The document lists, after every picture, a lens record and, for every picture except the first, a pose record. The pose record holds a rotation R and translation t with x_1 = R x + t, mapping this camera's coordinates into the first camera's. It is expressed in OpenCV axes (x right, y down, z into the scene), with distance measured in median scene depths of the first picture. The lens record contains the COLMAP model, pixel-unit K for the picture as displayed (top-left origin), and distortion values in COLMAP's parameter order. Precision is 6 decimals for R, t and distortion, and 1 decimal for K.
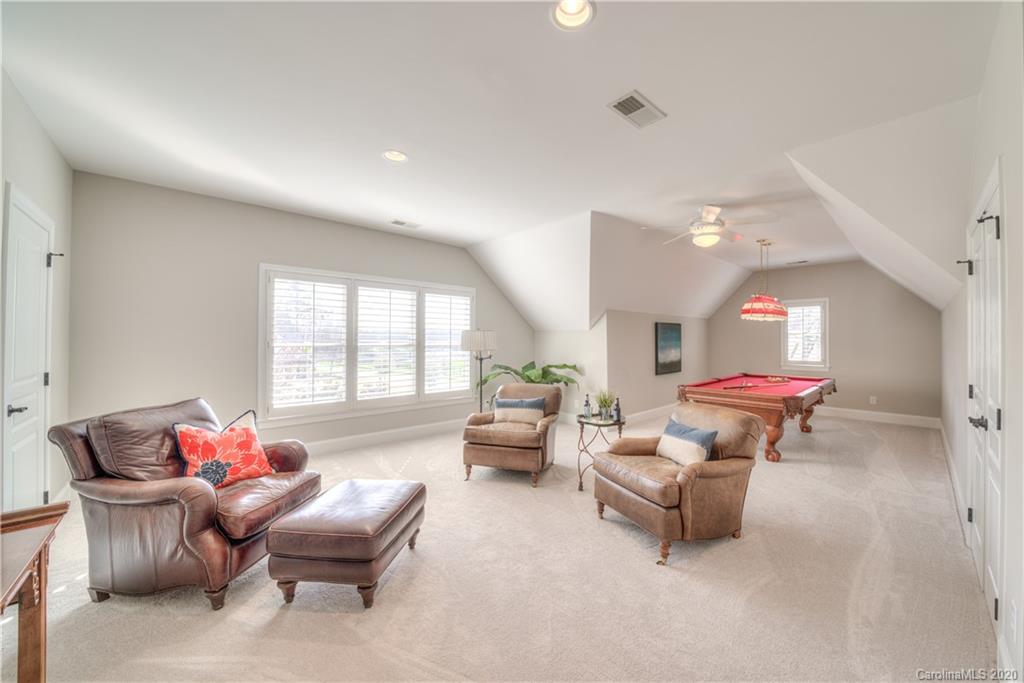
lens RADIAL K [[357.5, 0, 514.4], [0, 357.5, 336.2], [0, 0, 1]] dist [-0.030671, 0.003781]
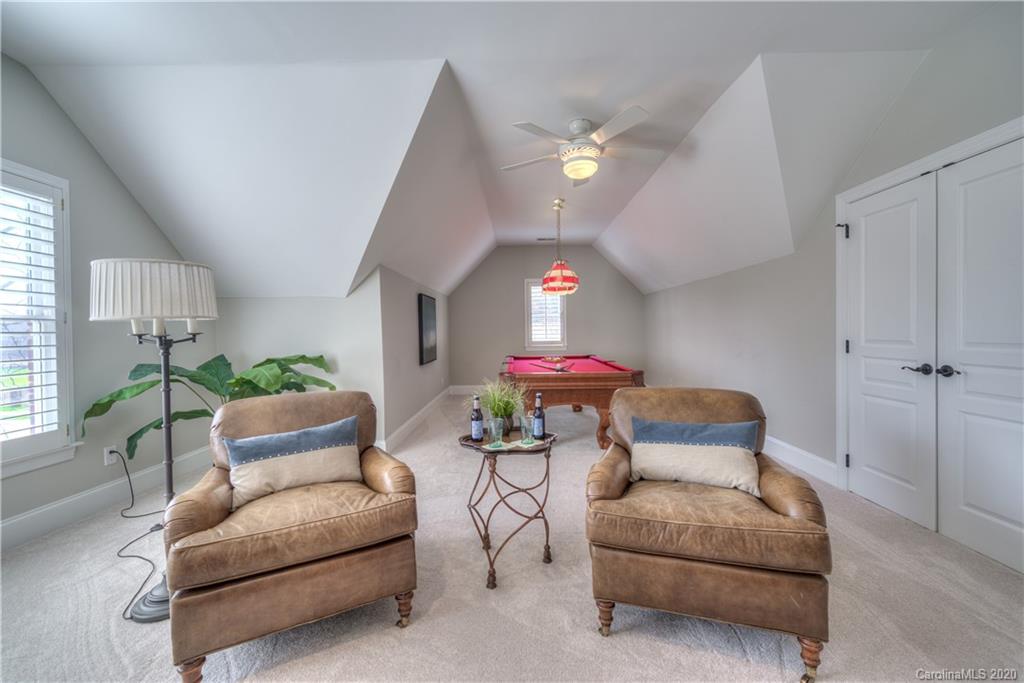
lens RADIAL K [[415.9, 0, 511.1], [0, 415.9, 337.0], [0, 0, 1]] dist [-0.002268, -0.000452]
pose [[0.676217, -0.019599, 0.736442, -0.134687], [0.002418, 0.999700, 0.024384, 0.037898], [-0.736699, -0.014709, 0.676061, 0.350409]]
